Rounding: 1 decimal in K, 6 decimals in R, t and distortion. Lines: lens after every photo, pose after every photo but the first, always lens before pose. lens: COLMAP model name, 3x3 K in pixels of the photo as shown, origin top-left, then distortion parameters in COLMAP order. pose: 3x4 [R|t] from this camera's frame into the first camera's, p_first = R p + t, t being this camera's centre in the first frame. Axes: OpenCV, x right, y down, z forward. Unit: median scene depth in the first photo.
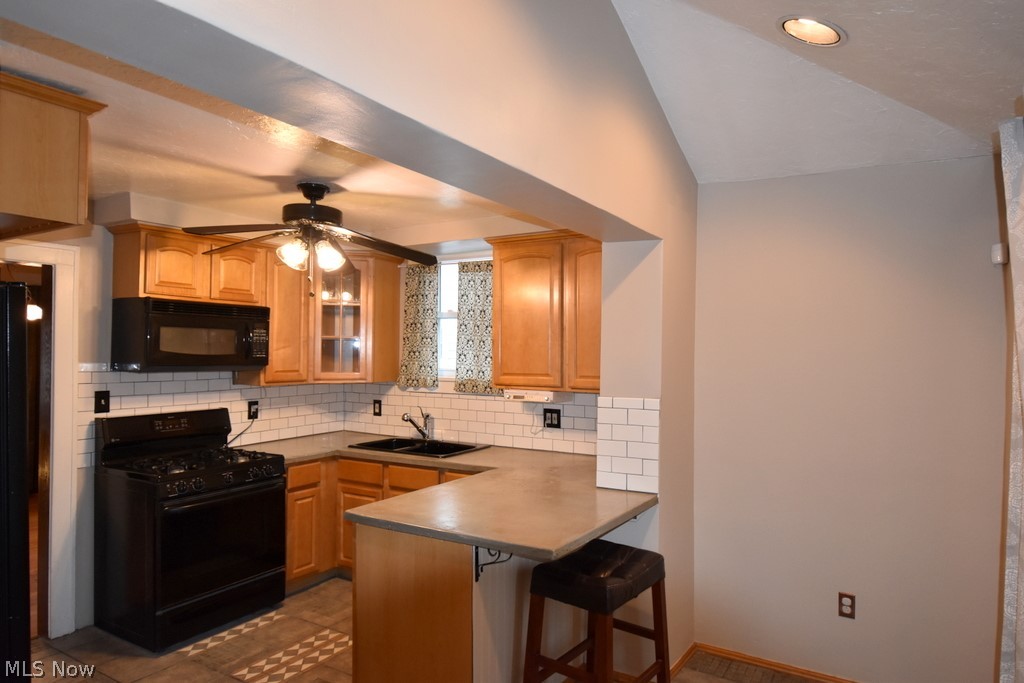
lens RADIAL K [[662.8, 0, 532.0], [0, 662.8, 339.7], [0, 0, 1]] dist [0.034800, -0.029162]
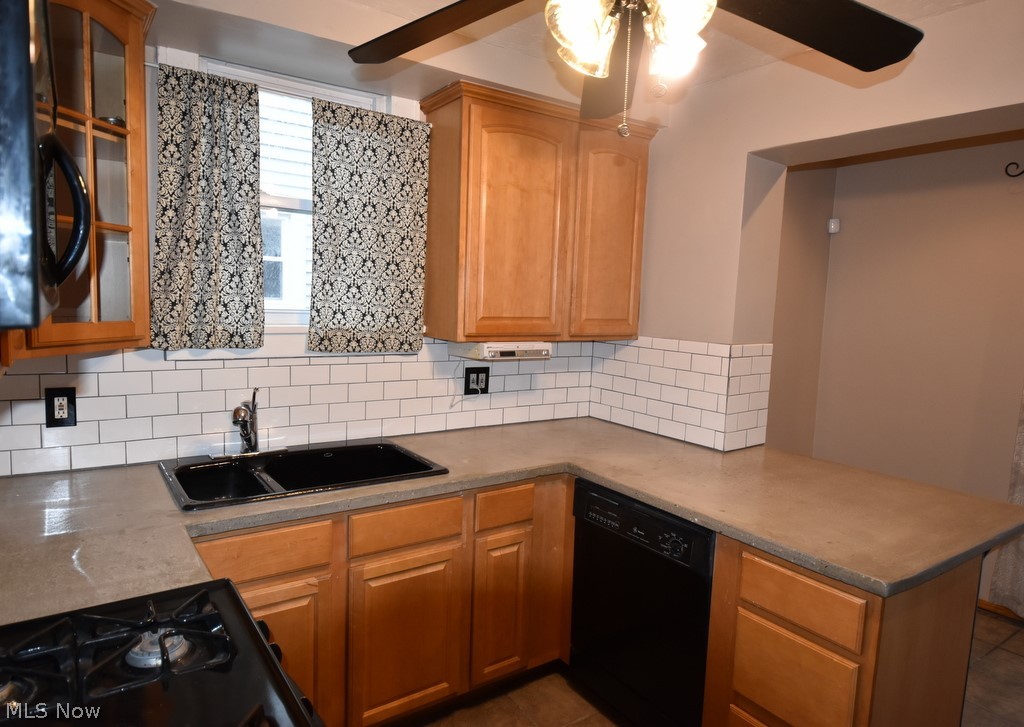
lens RADIAL K [[634.3, 0, 512.0], [0, 634.3, 363.5], [0, 0, 1]] dist [0.001792, 0.000279]
pose [[0.403429, -0.087527, 0.910815, -0.547280], [-0.047639, 0.992055, 0.116435, 0.022211], [-0.913770, -0.090364, 0.396054, 0.700413]]
